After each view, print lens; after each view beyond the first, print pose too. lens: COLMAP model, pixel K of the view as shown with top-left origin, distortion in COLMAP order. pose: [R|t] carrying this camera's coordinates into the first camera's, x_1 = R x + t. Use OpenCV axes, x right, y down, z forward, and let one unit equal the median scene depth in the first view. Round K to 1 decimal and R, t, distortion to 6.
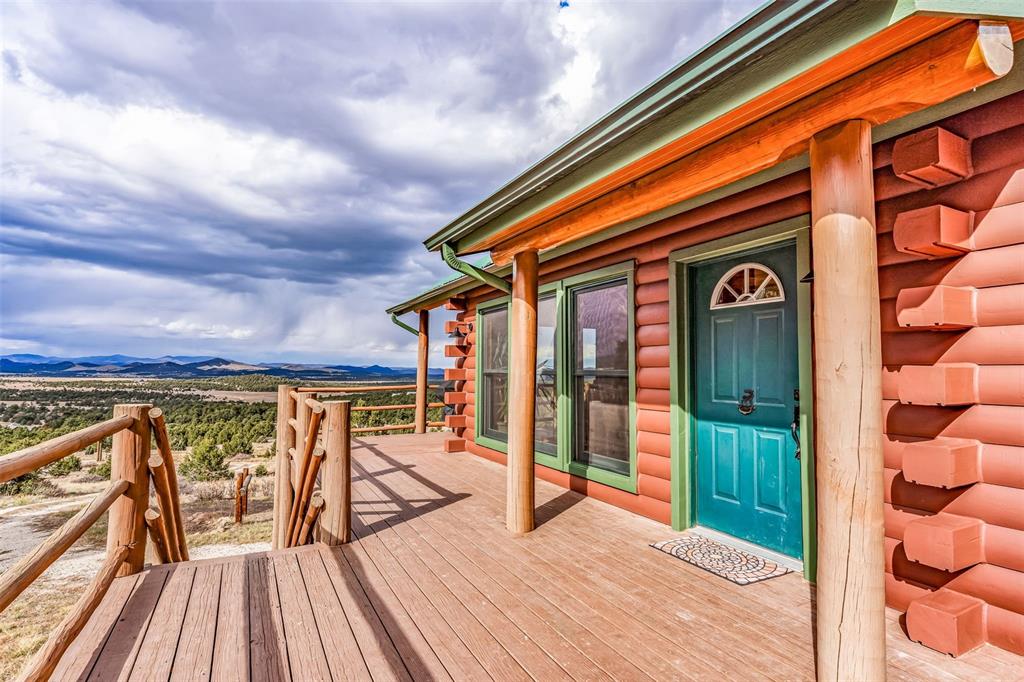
lens RADIAL K [[506.9, 0, 511.9], [0, 506.9, 345.2], [0, 0, 1]] dist [-0.000710, -0.000816]
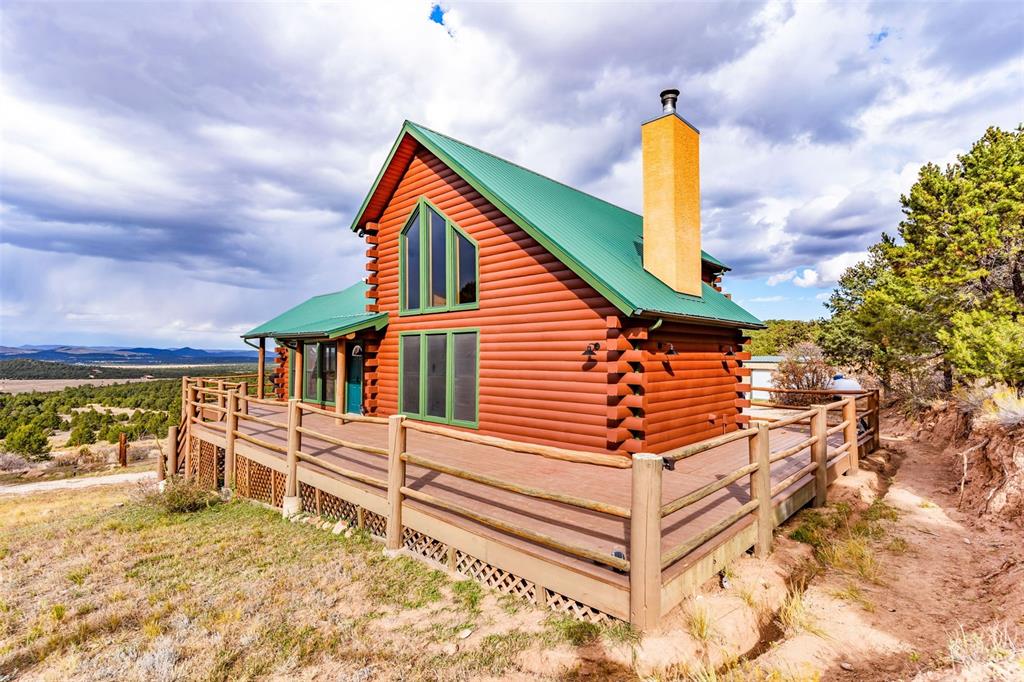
lens RADIAL K [[480.0, 0, 512.0], [0, 480.0, 341.0], [0, 0, 1]] dist [-0.000729, -0.000338]
pose [[0.944363, -0.001714, 0.328902, 0.148222], [-0.008067, 0.999565, 0.028371, -0.127473], [-0.328807, -0.029446, 0.943938, -1.229010]]
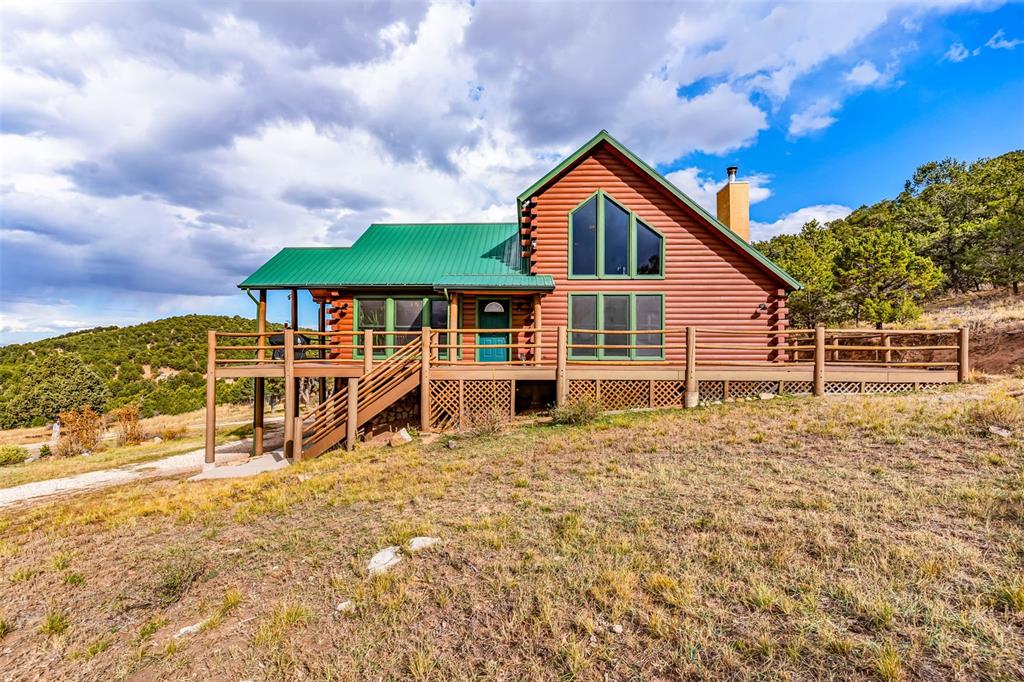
lens RADIAL K [[506.9, 0, 511.9], [0, 506.9, 345.2], [0, 0, 1]] dist [-0.000710, -0.000816]
pose [[0.477093, 0.014759, 0.878729, -1.346330], [-0.045922, 0.998912, 0.008155, 0.067801], [-0.877652, -0.044244, 0.477252, -0.515765]]
